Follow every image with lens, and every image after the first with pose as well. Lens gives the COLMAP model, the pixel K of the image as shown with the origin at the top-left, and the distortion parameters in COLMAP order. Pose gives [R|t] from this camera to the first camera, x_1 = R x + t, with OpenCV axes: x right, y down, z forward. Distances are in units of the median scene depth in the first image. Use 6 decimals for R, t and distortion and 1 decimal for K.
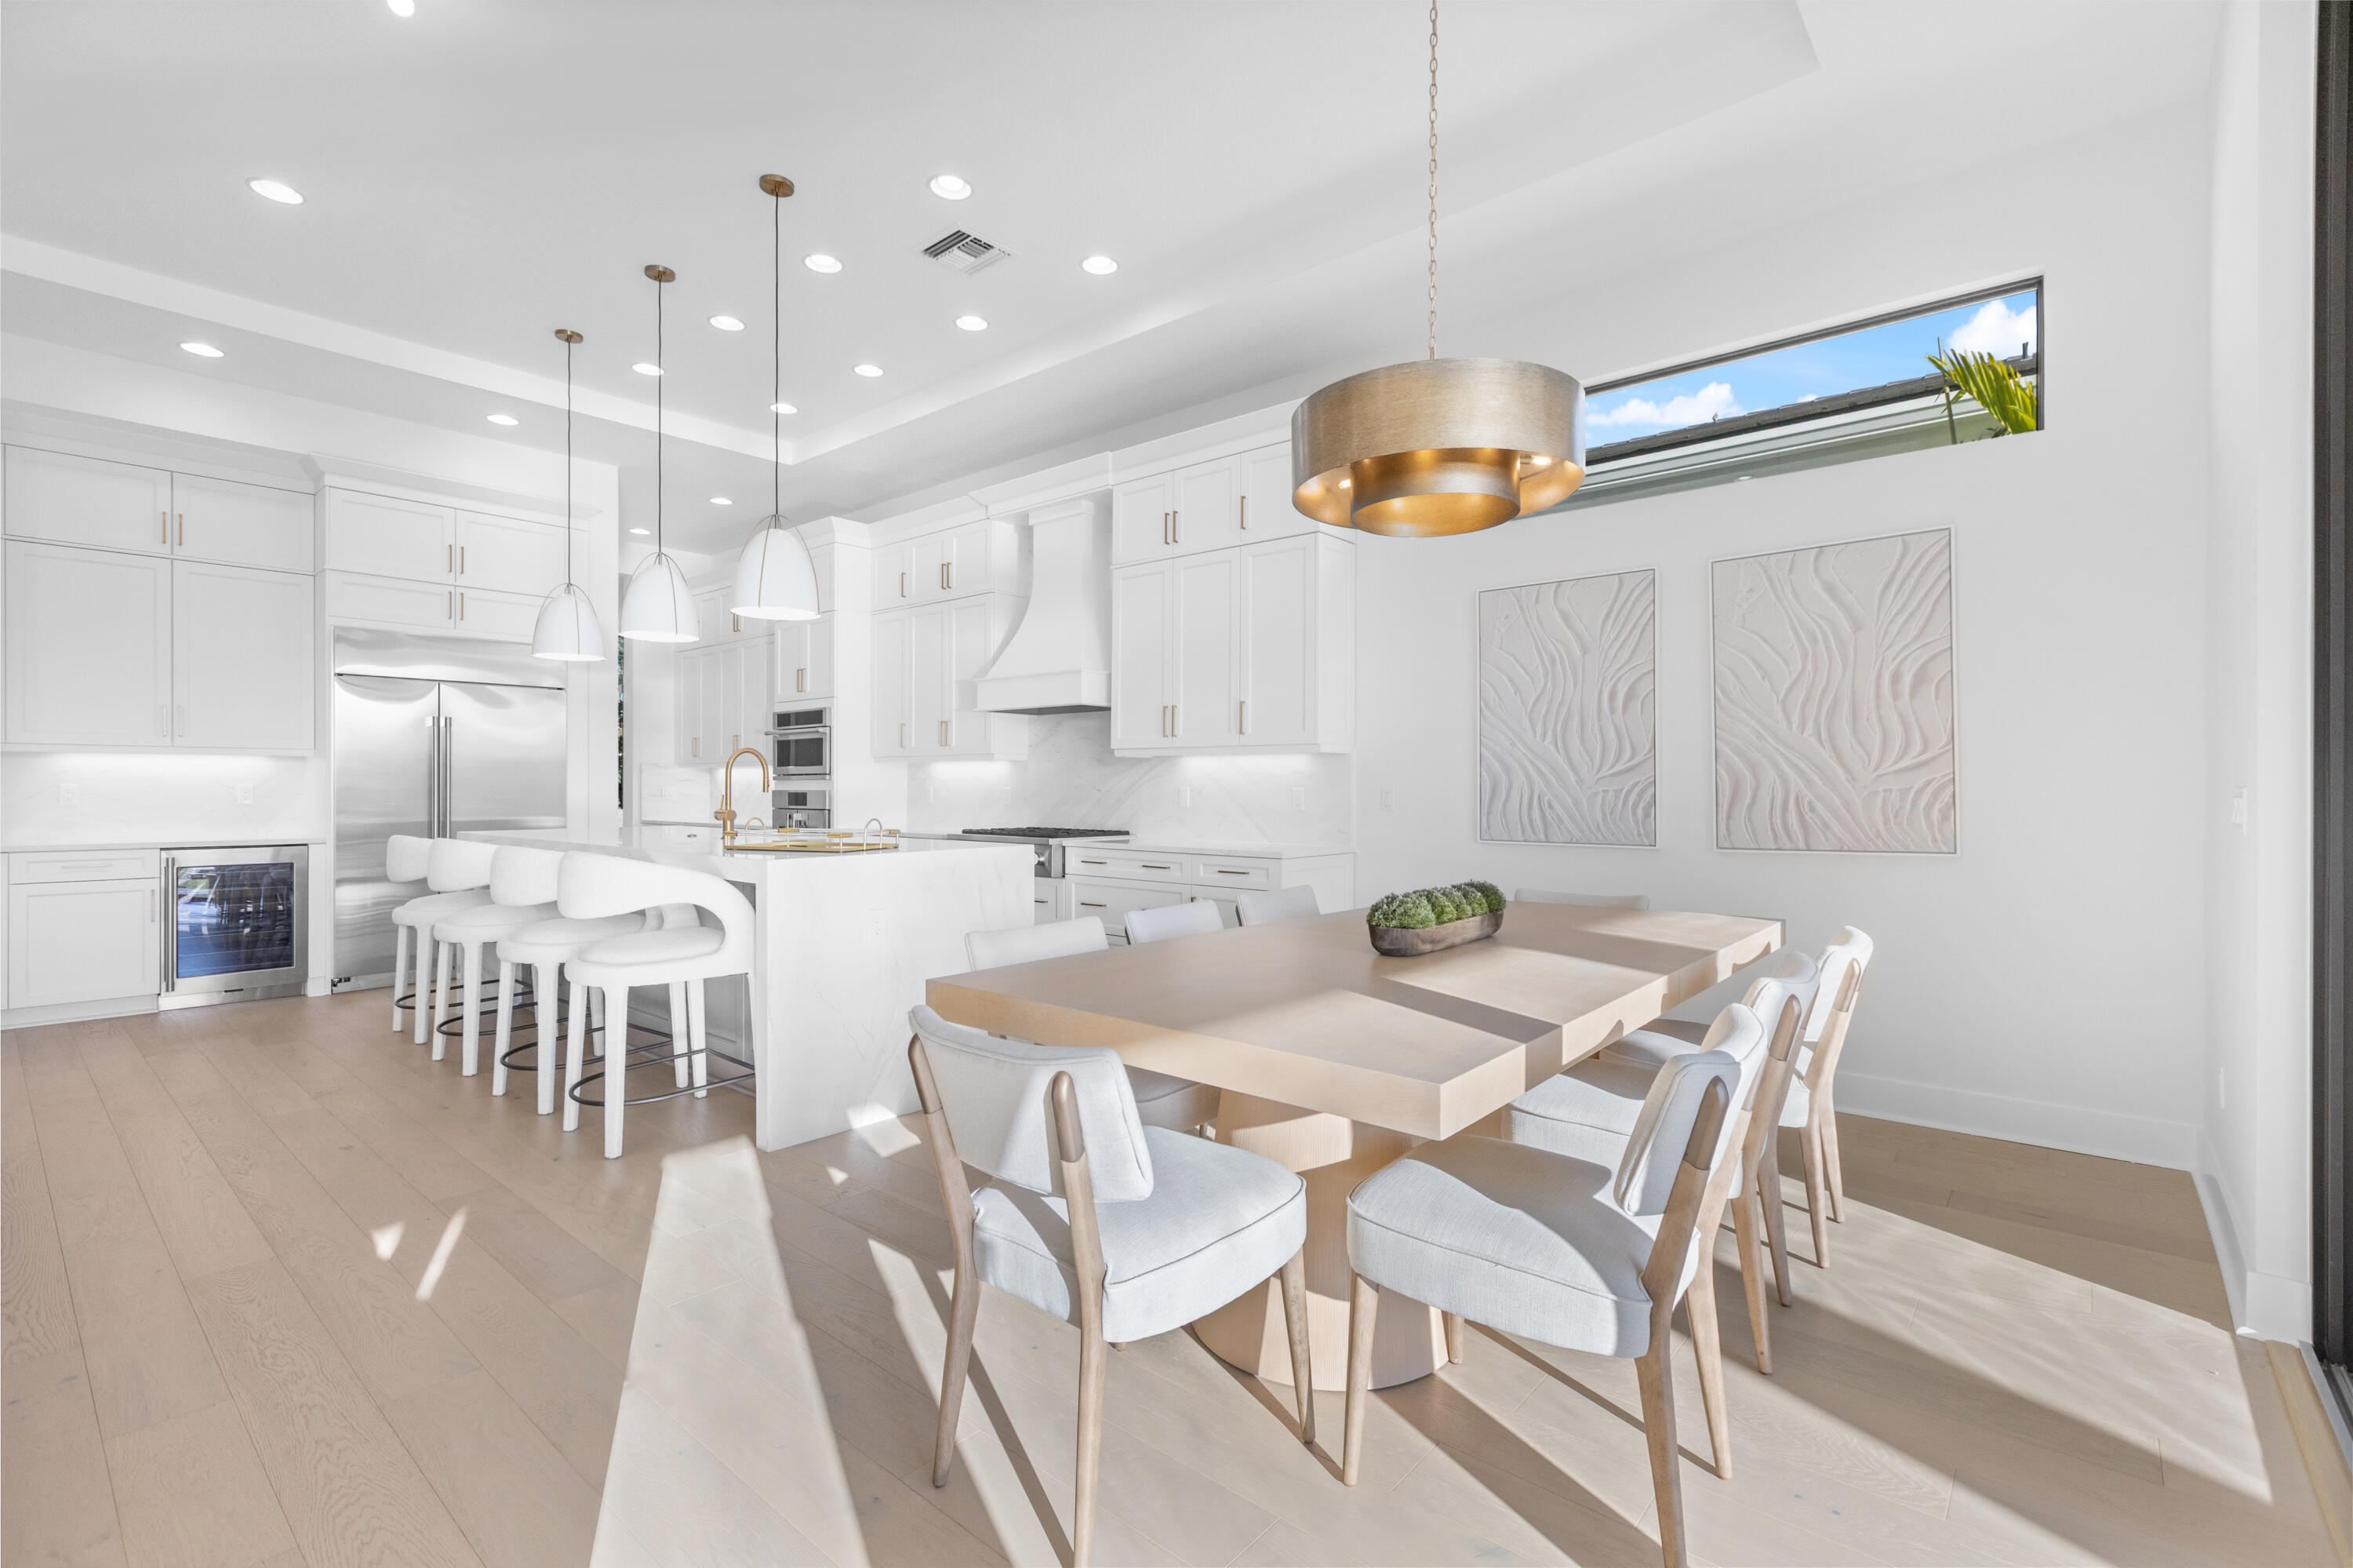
lens RADIAL K [[1052.0, 0, 1178.5], [0, 1052.0, 788.0], [0, 0, 1]] dist [0.001181, -0.000477]
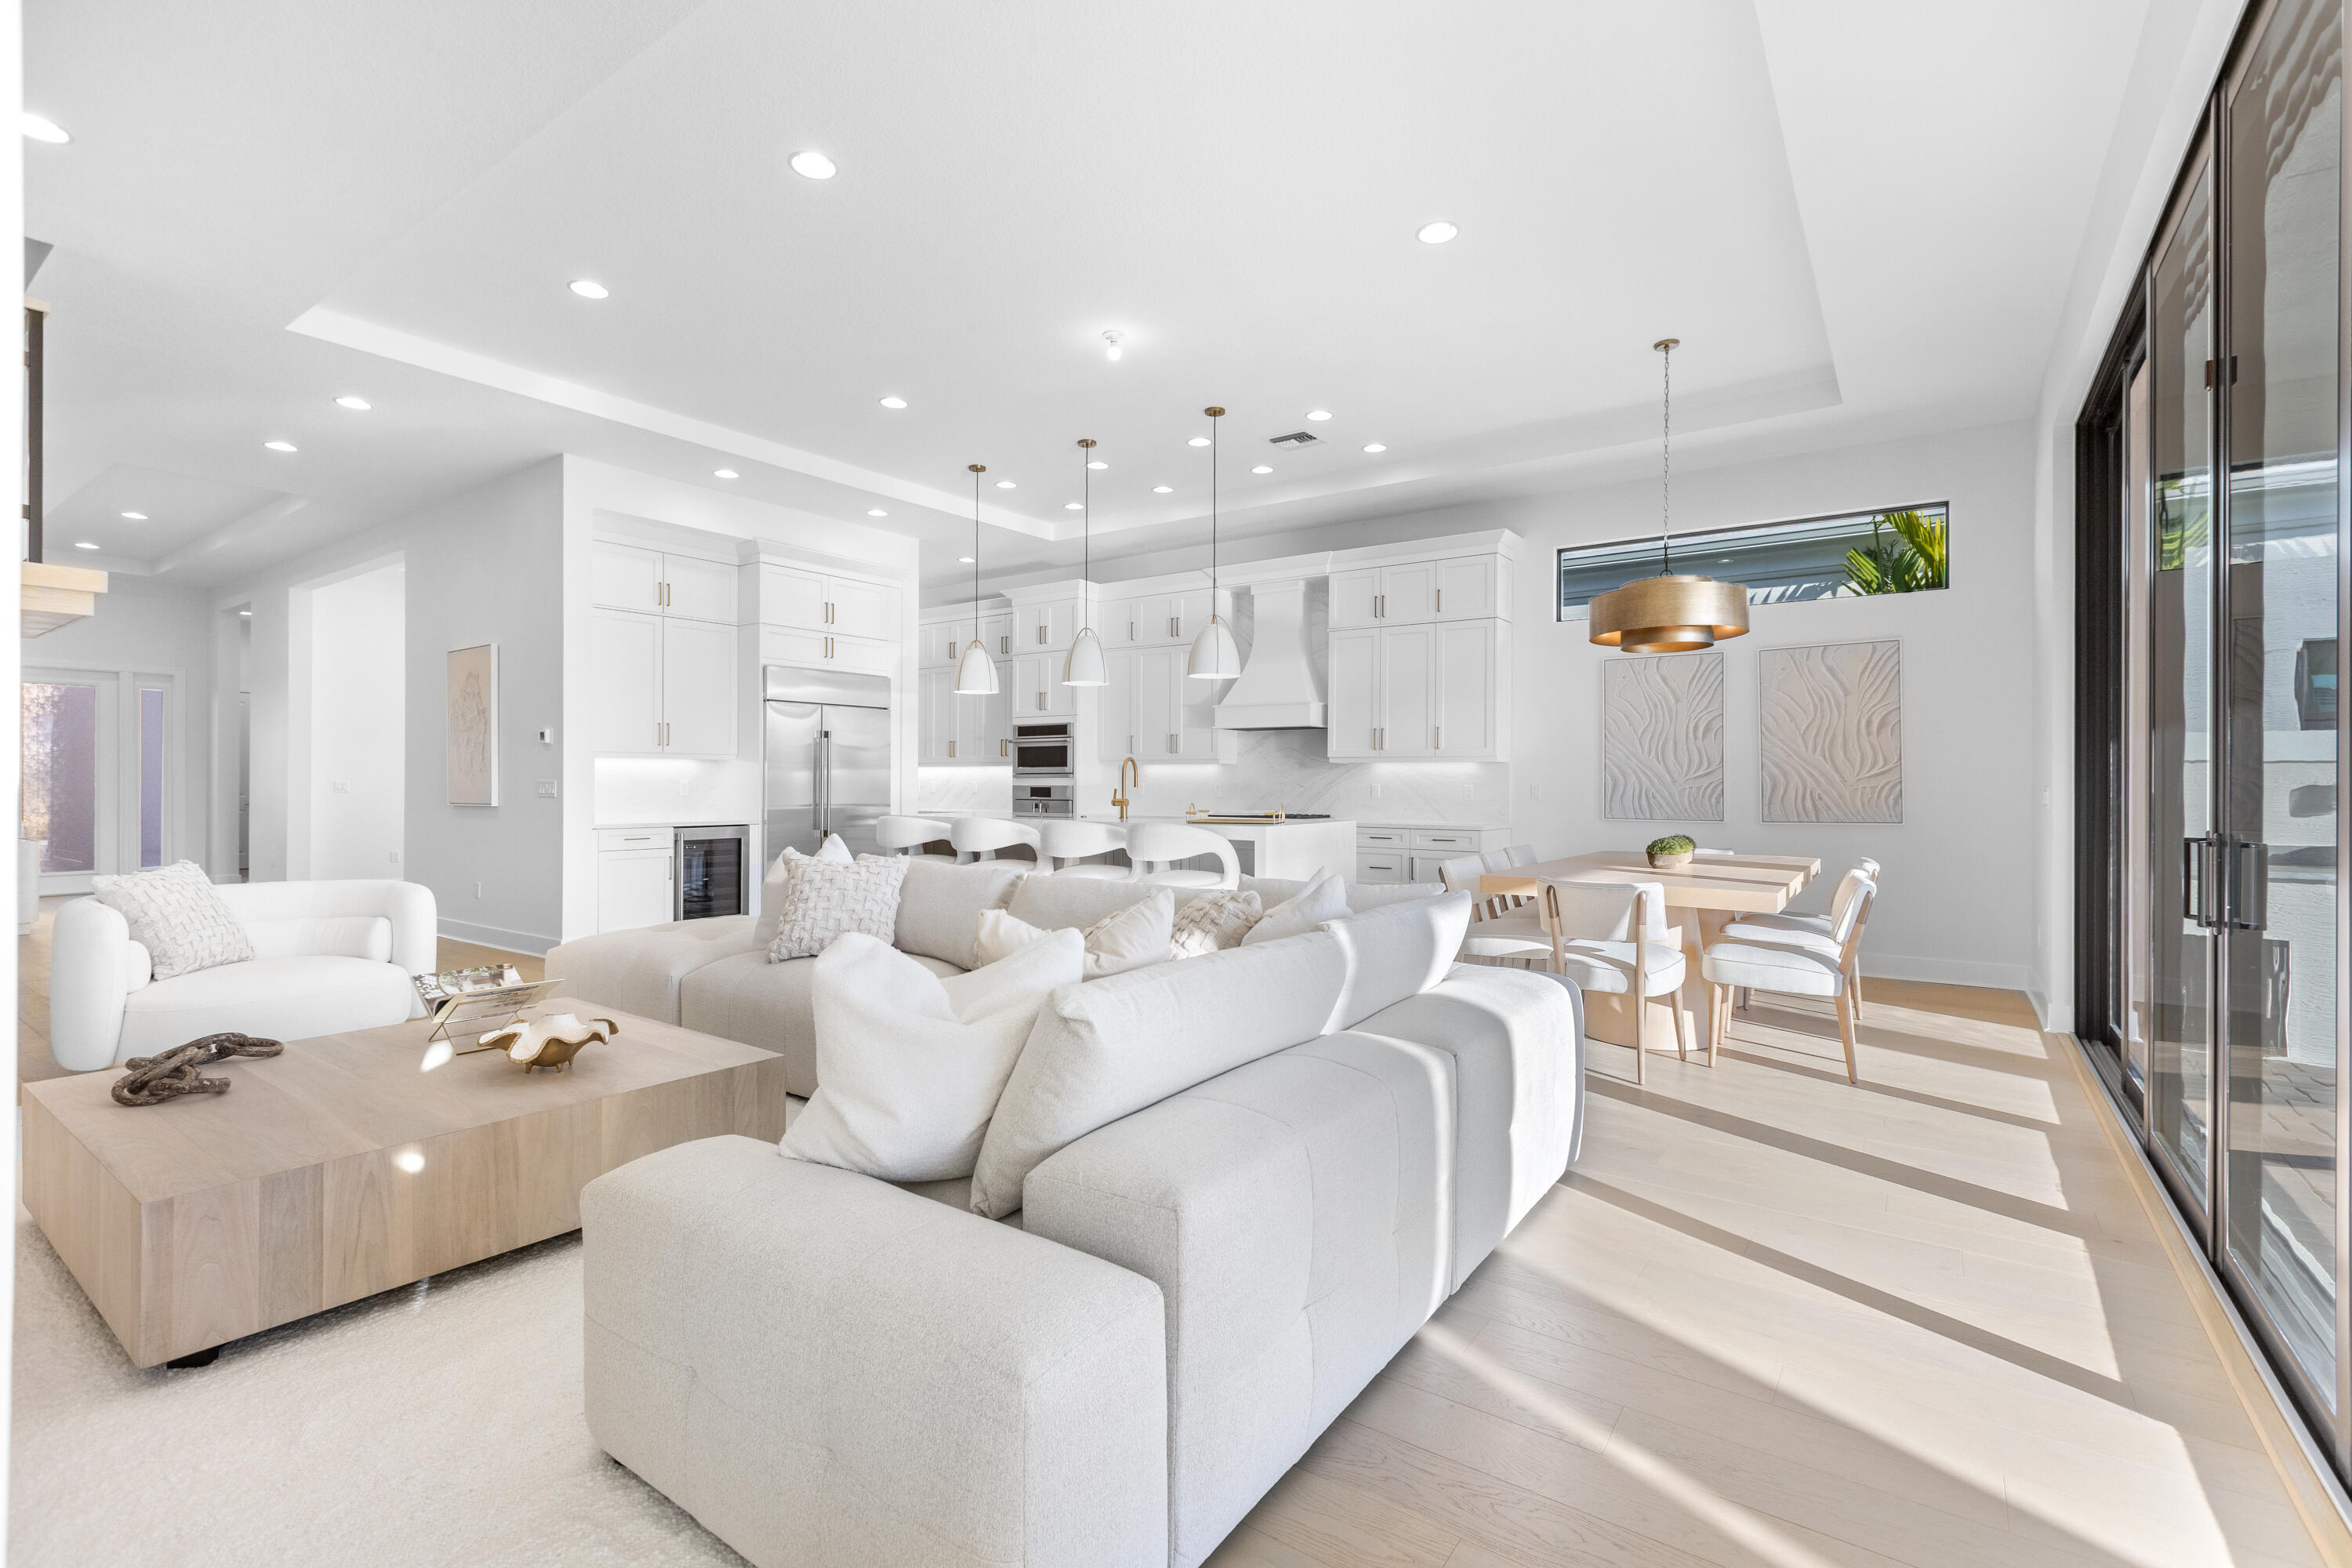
lens RADIAL K [[1053.0, 0, 1180.3], [0, 1053.0, 778.5], [0, 0, 1]] dist [0.002908, -0.001691]
pose [[0.995661, 0.002275, 0.093023, -0.398803], [-0.001936, 0.999991, -0.003739, -0.002524], [-0.093030, 0.003542, 0.995657, -0.410180]]
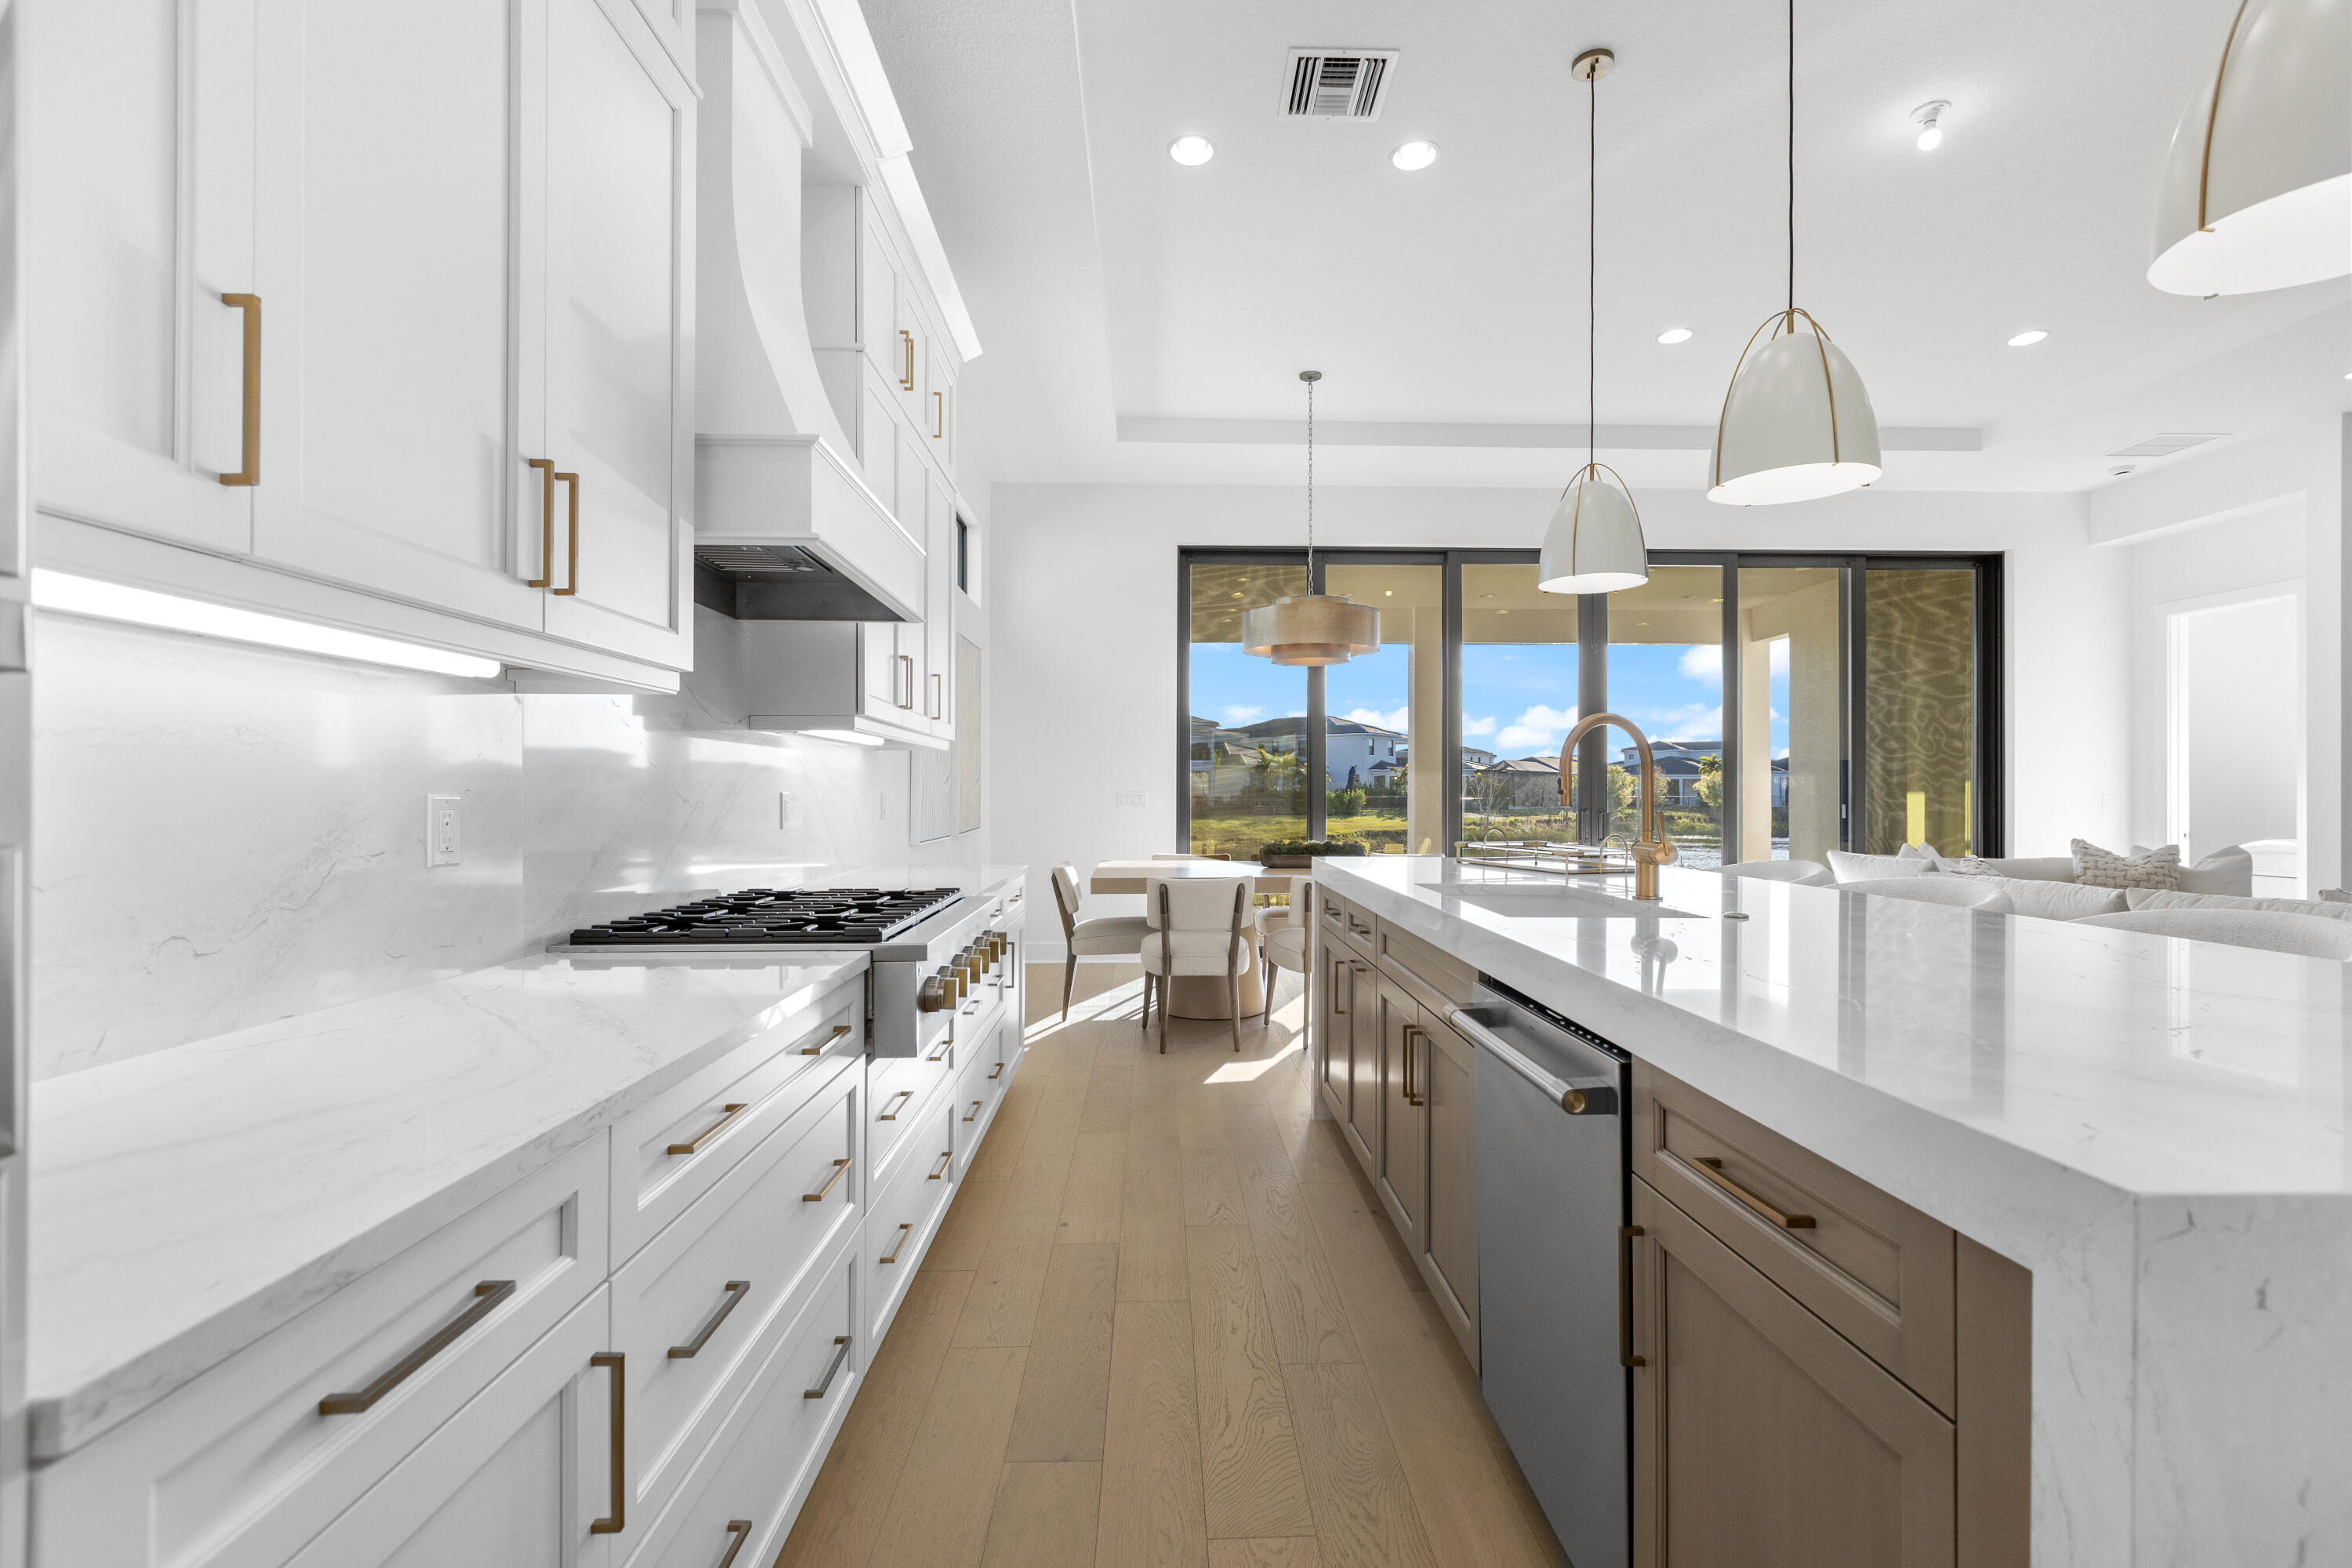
lens RADIAL K [[1051.5, 0, 1178.0], [0, 1051.5, 788.0], [0, 0, 1]] dist [0.001181, -0.000477]
pose [[-0.672216, 0.000459, 0.740354, -0.527484], [-0.000127, 1.000000, -0.000735, -0.006073], [-0.740355, -0.000588, -0.672216, 1.229605]]
